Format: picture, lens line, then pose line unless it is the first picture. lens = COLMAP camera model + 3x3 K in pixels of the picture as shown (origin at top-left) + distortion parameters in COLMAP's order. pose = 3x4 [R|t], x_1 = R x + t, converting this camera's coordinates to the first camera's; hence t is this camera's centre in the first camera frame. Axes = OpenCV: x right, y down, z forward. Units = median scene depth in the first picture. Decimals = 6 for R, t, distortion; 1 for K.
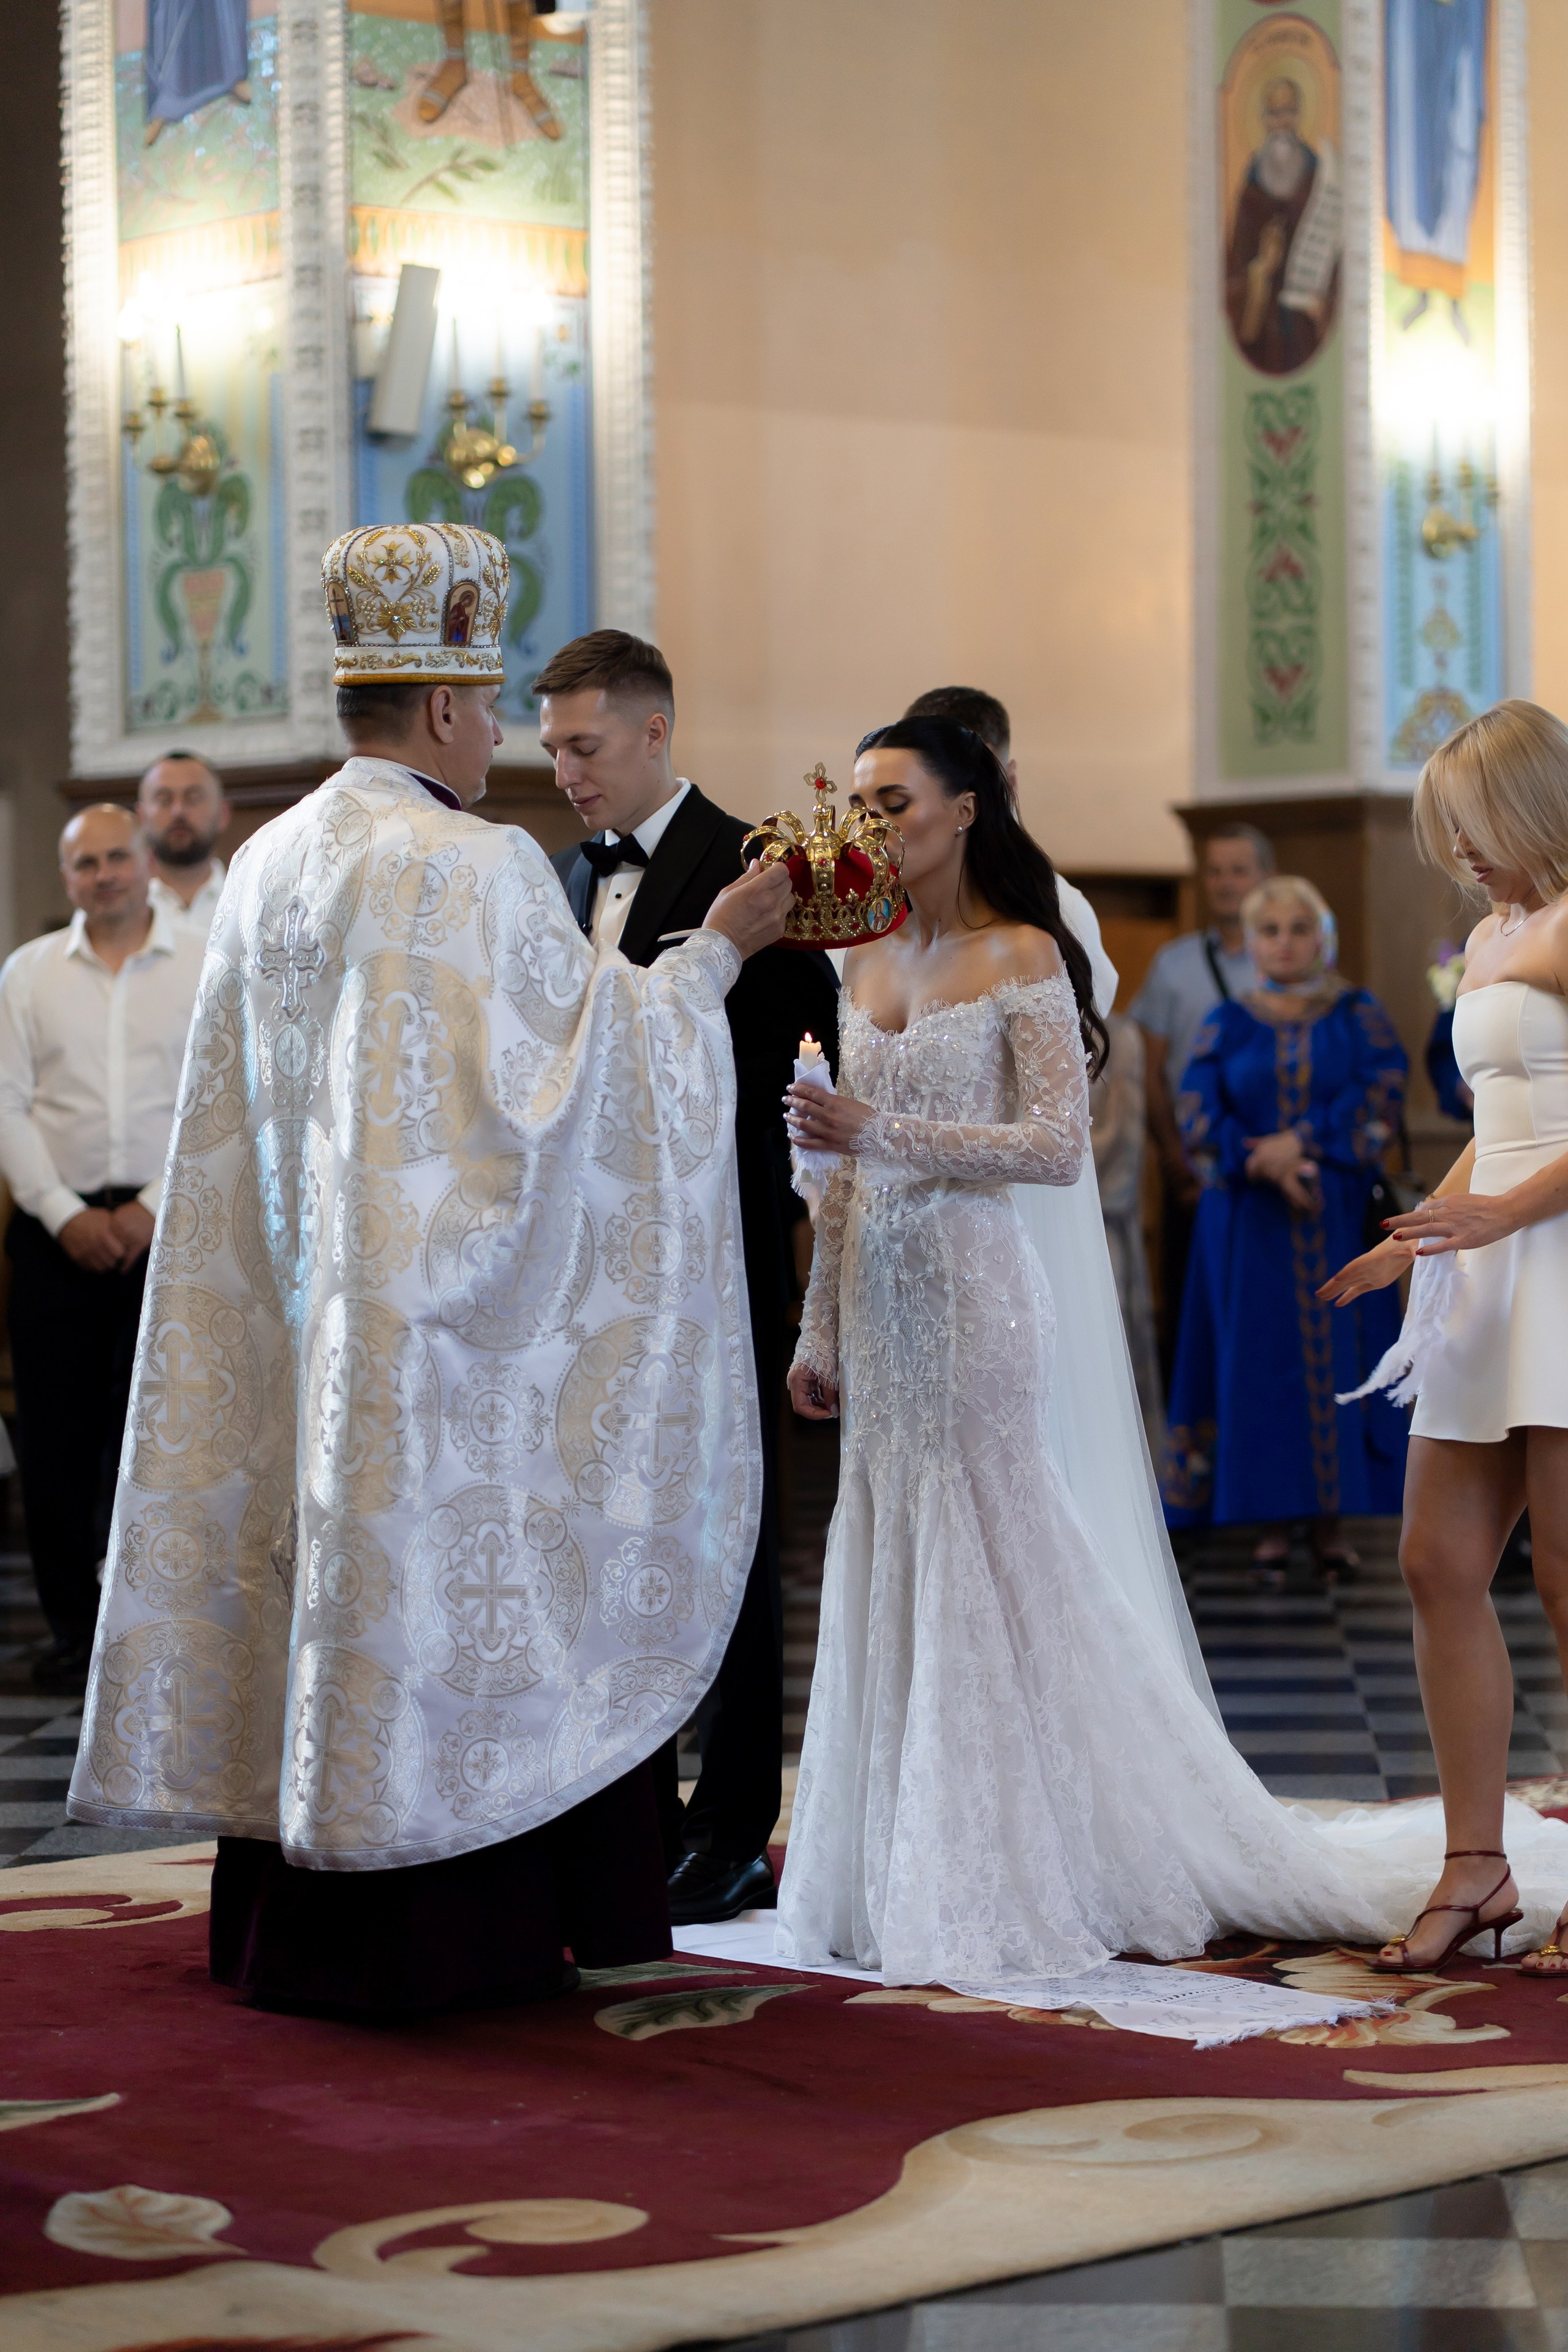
lens RADIAL K [[5796.7, 0, 784.0], [0, 5796.7, 1176.0], [0, 0, 1]] dist [-0.300837, -0.036714]
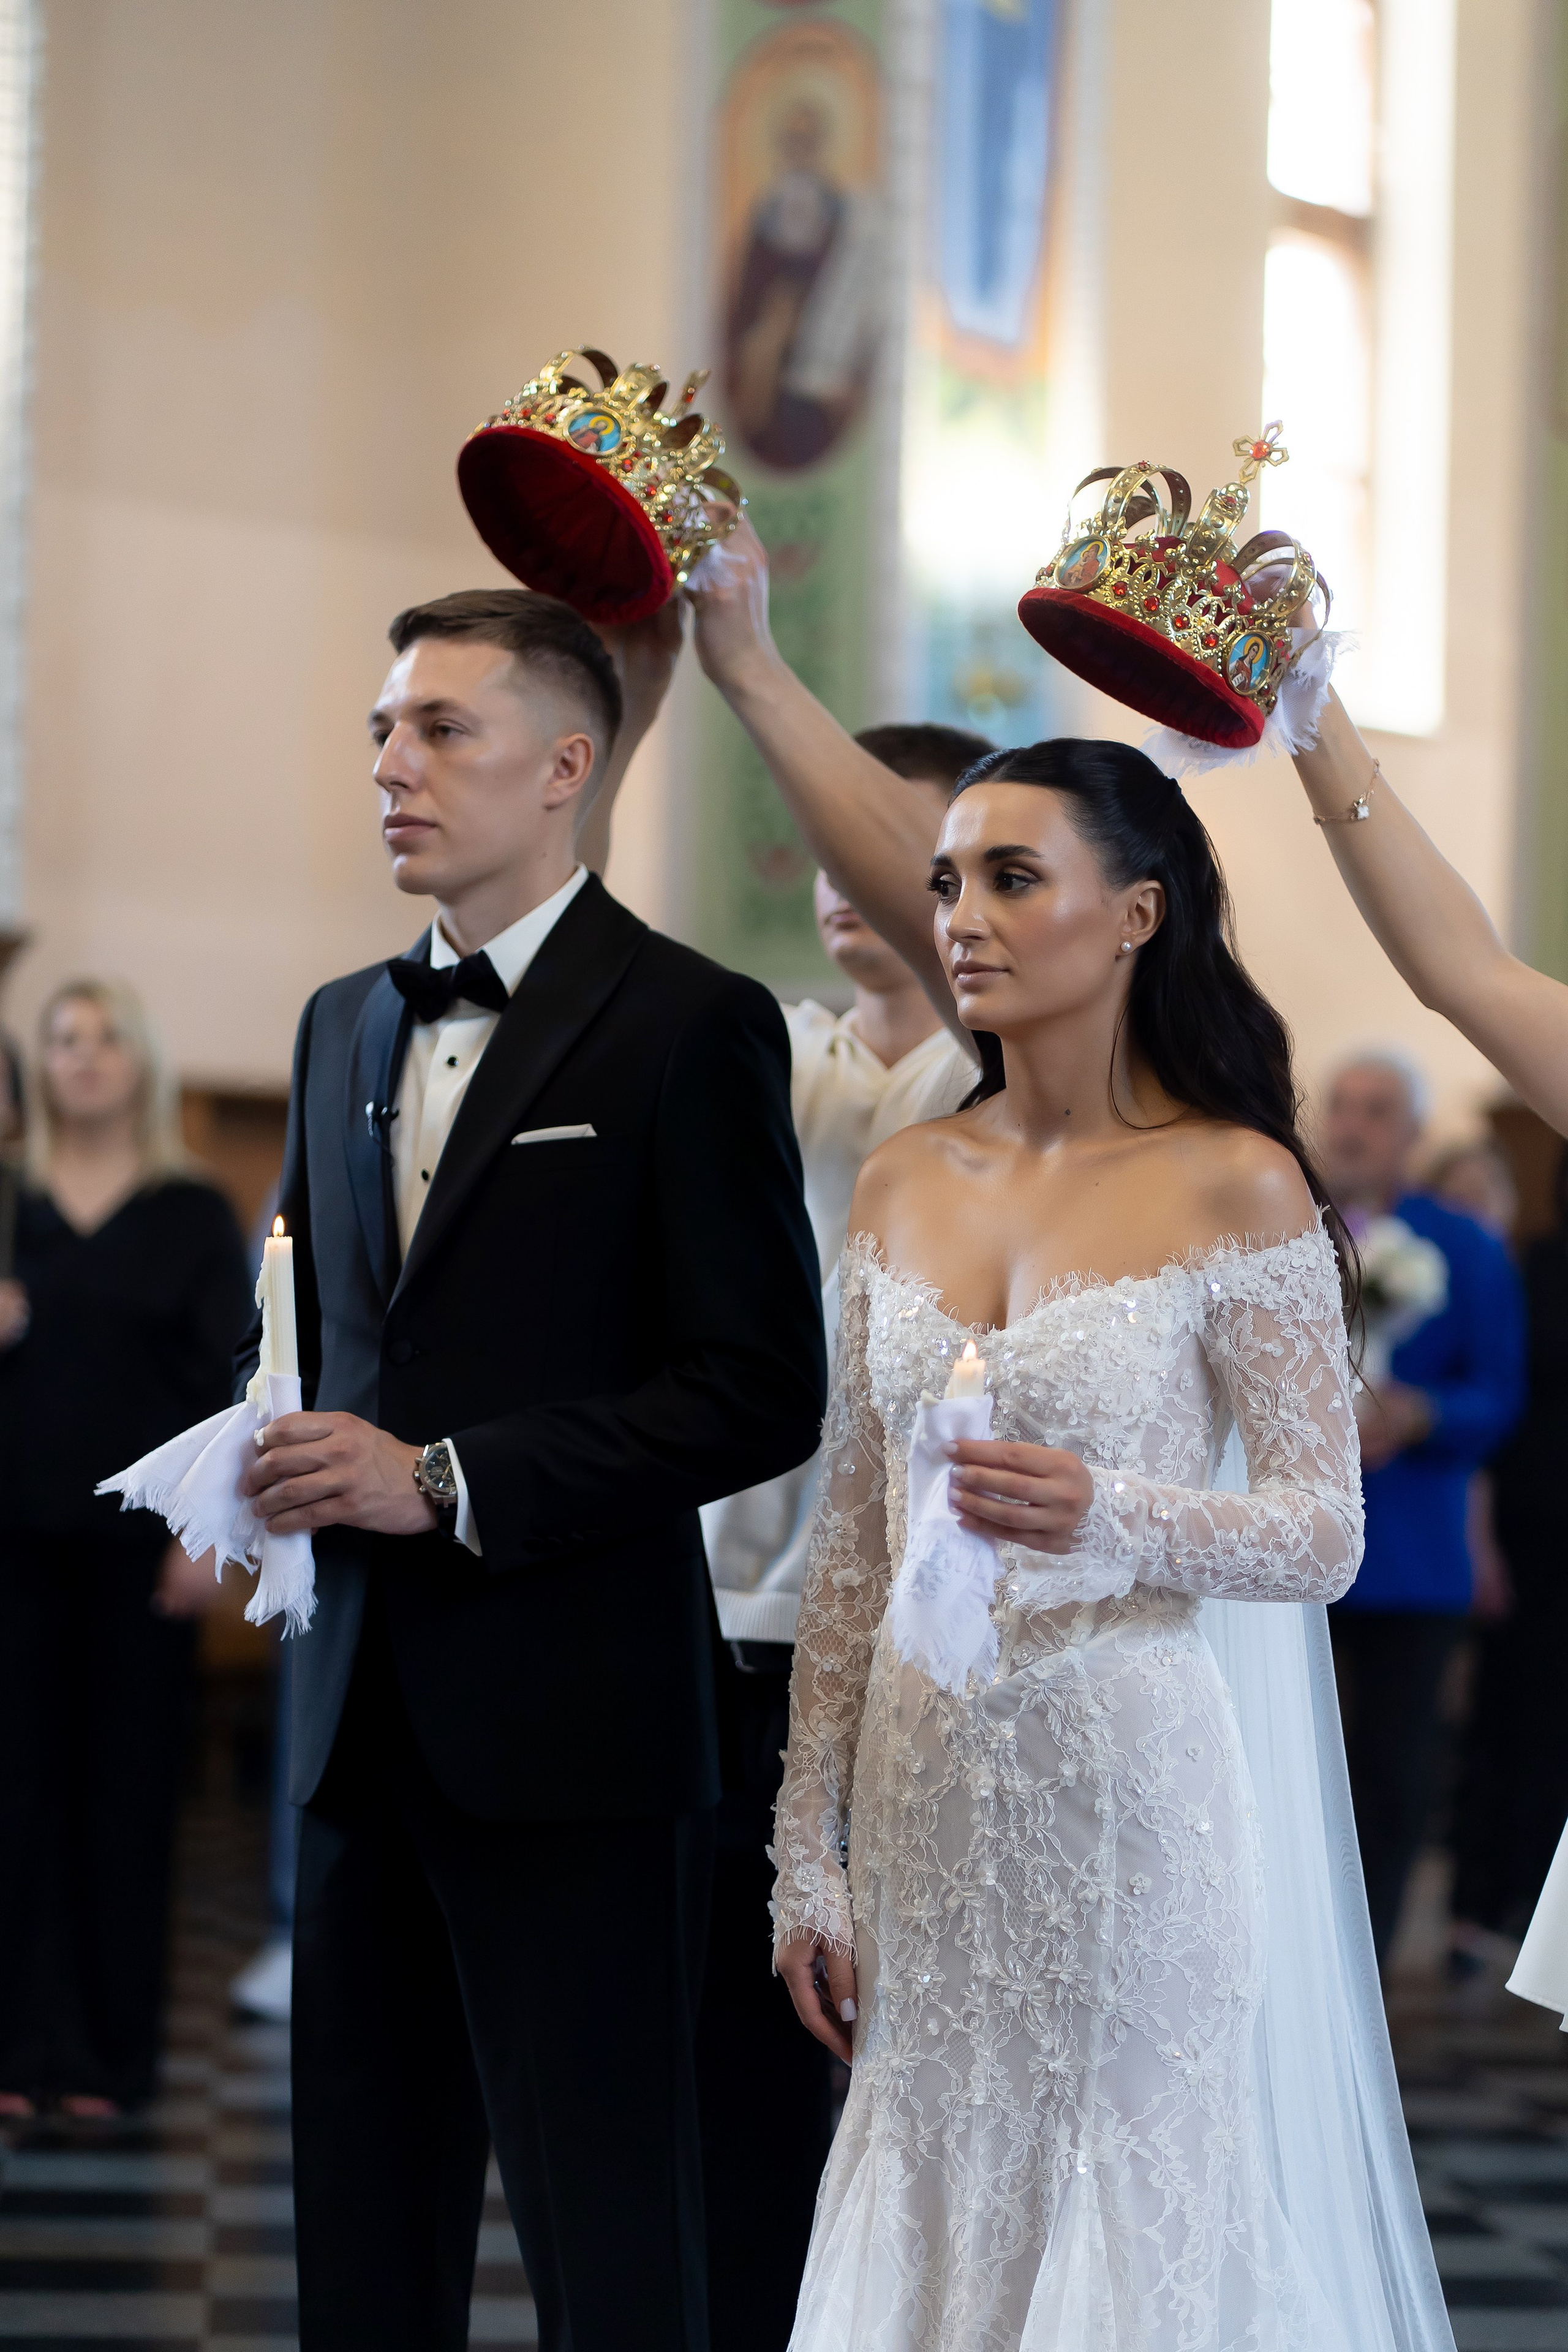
lens RADIAL K [[5480.3, 0, 784.0], [0, 5480.3, 1176.0], [0, 0, 1]] dist [-0.117349, 0.229364]
pose [[0.981340, 0.045397, 0.186844, -0.097212], [-0.037297, 0.998215, -0.046642, -0.014178], [-0.188628, 0.038803, 0.981282, 0.502408]]
